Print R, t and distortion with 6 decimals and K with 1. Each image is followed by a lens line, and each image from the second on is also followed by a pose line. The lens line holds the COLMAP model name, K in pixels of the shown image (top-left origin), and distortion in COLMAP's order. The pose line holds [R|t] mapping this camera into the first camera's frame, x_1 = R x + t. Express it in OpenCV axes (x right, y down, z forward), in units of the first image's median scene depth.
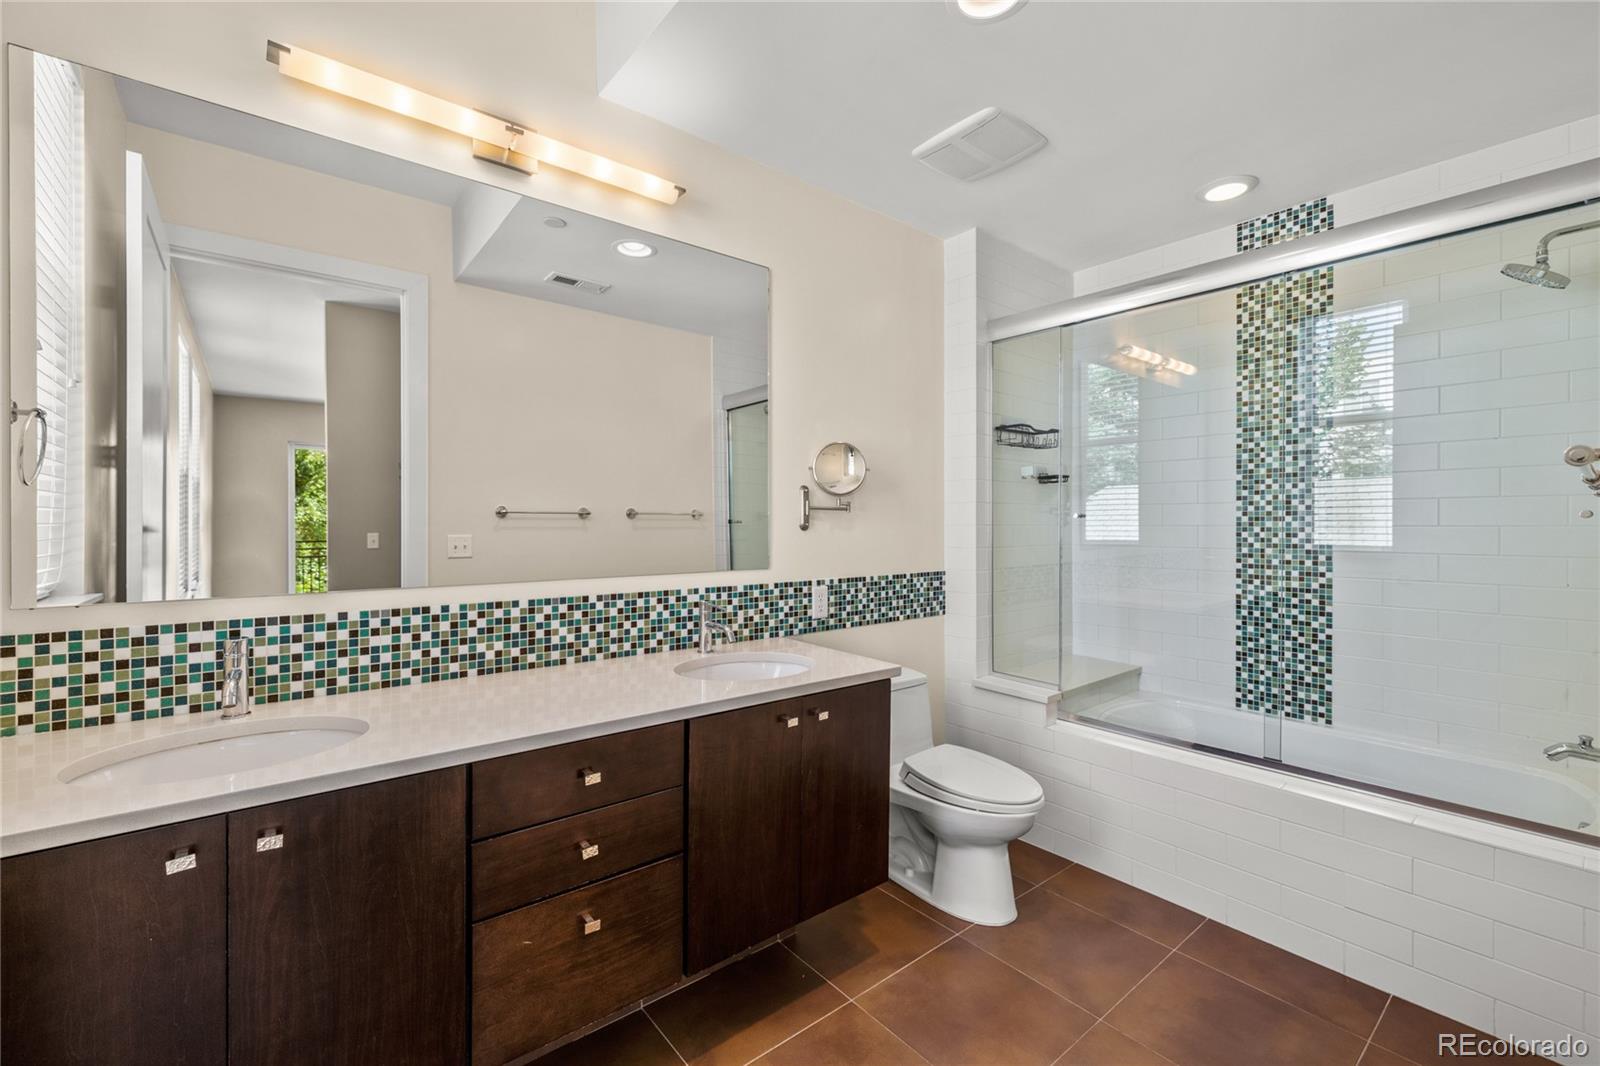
lens RADIAL K [[673.0, 0, 791.3], [0, 673.0, 525.1], [0, 0, 1]] dist [0.001563, 0.000469]
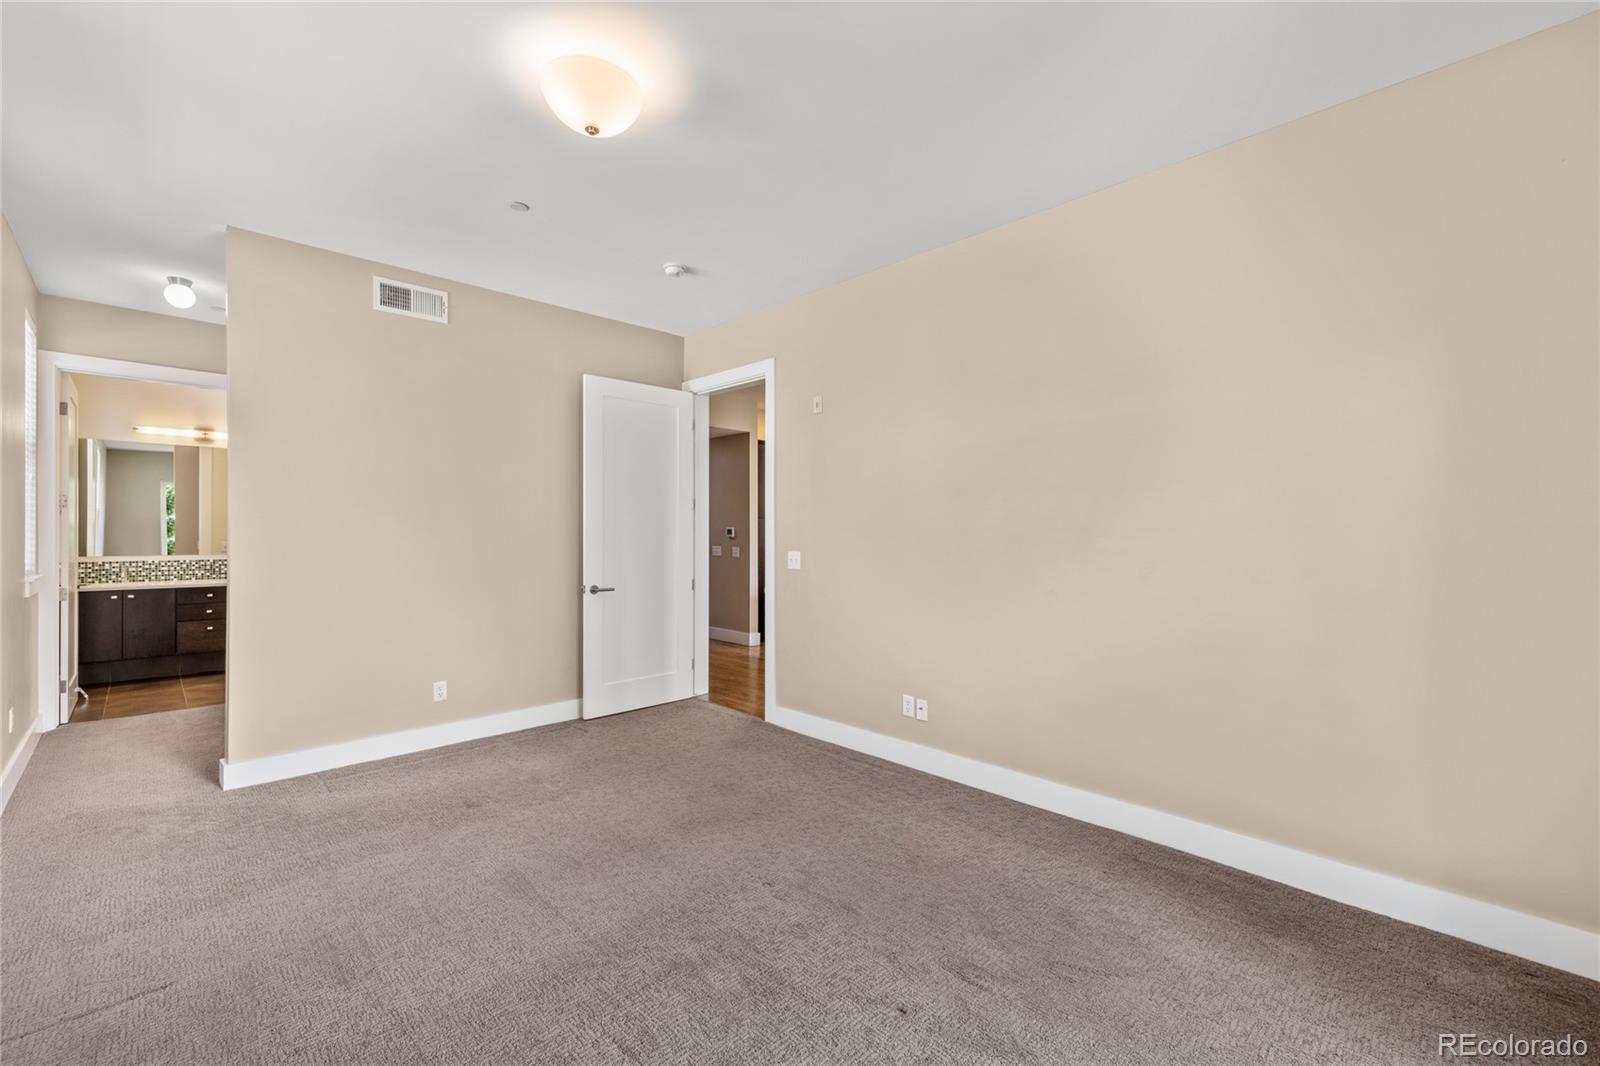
lens RADIAL K [[673.0, 0, 791.3], [0, 673.0, 525.1], [0, 0, 1]] dist [0.001563, 0.000469]
pose [[0.995810, -0.000281, 0.091451, 3.070360], [0.001252, 0.999943, -0.010560, -0.039272], [-0.091442, 0.010631, 0.995754, -3.735982]]
